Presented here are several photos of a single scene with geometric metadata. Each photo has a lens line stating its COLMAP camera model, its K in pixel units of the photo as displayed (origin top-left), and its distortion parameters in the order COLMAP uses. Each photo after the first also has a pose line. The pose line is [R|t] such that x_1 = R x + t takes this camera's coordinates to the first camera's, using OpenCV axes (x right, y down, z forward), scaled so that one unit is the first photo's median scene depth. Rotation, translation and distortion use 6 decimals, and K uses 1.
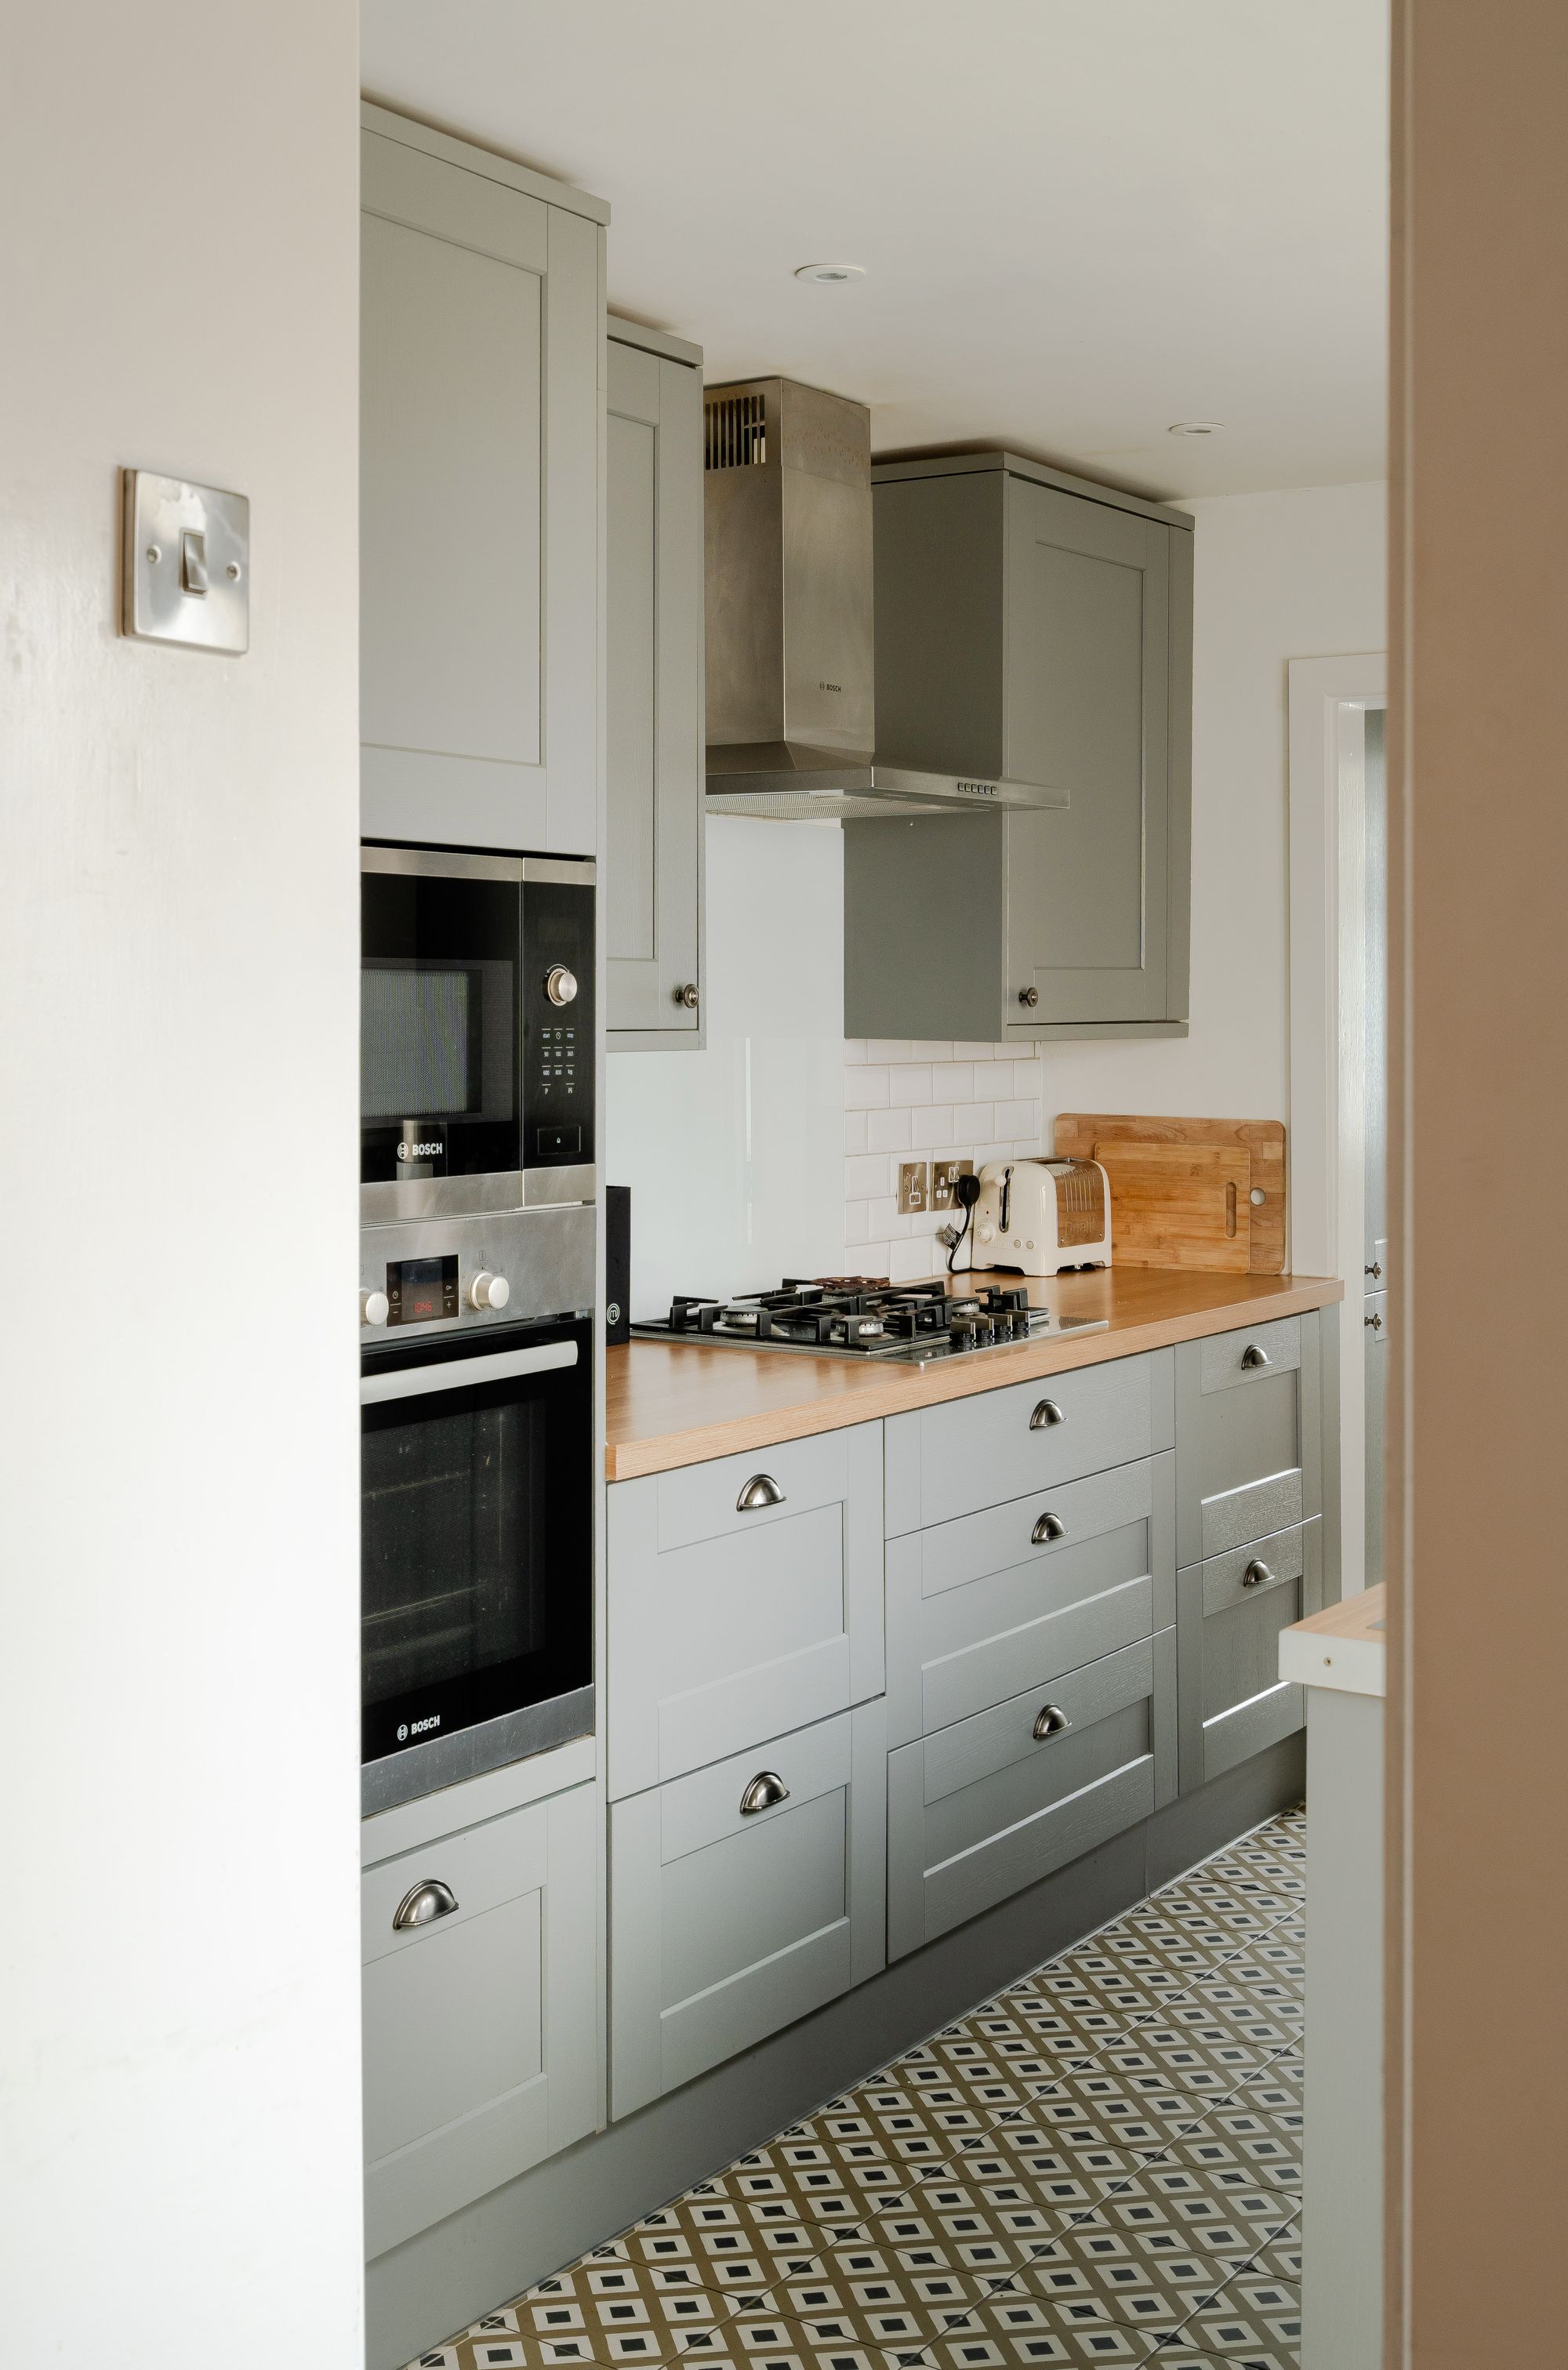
lens RADIAL K [[2685.1, 0, 649.6], [0, 2685.1, 954.0], [0, 0, 1]] dist [-0.007340, 0.015364]
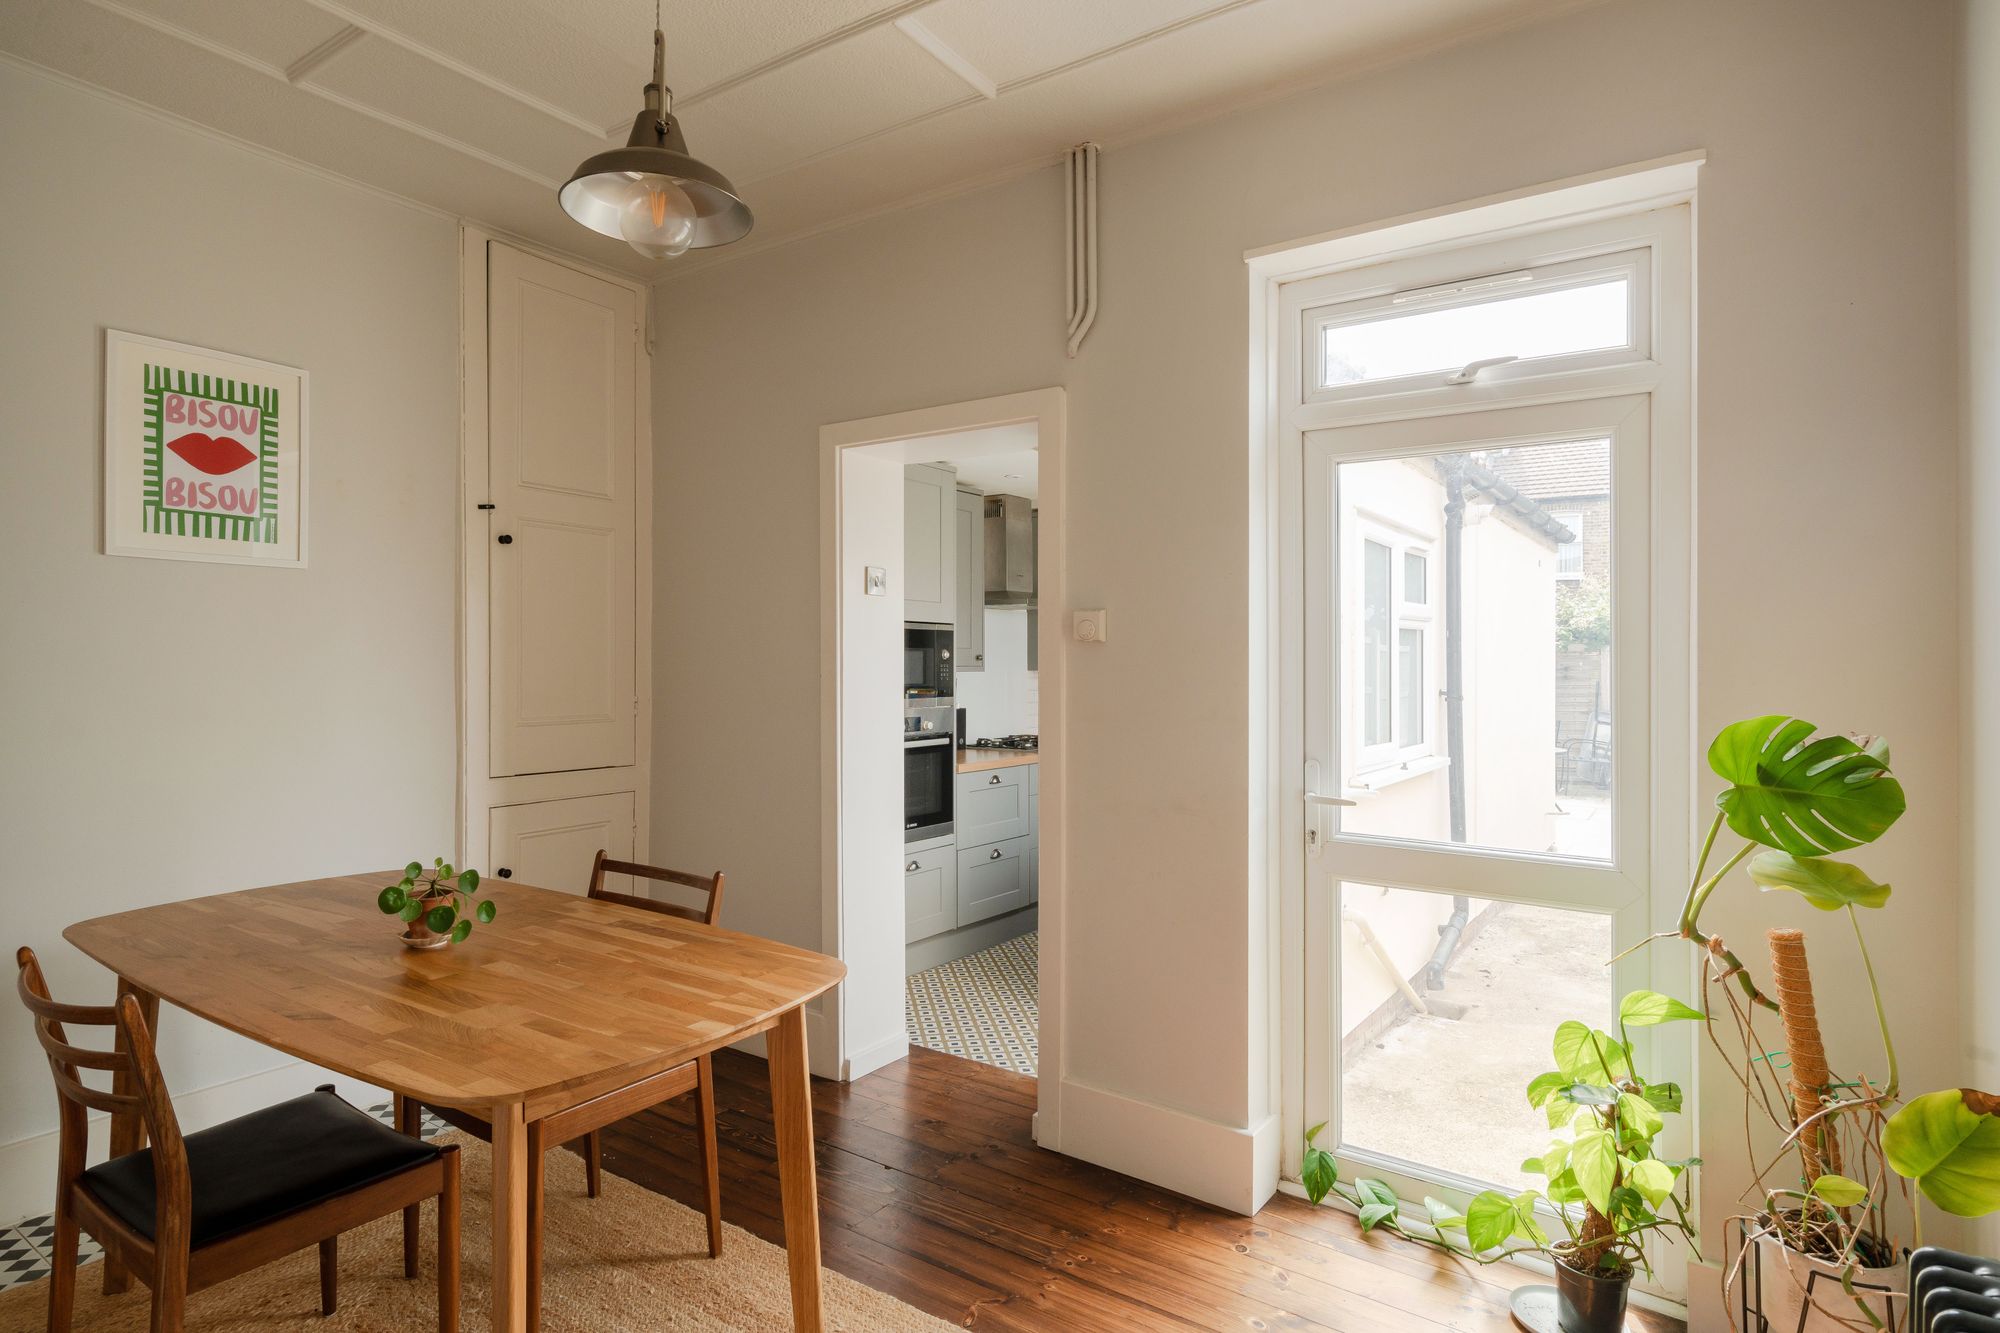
lens RADIAL K [[1081.0, 0, 994.6], [0, 1081.0, 652.4], [0, 0, 1]] dist [-0.000583, -0.000316]
pose [[1.000000, -0.000262, 0.000293, 0.032235], [0.000261, 0.999986, 0.005372, -0.000352], [-0.000294, -0.005372, 0.999986, -0.513654]]
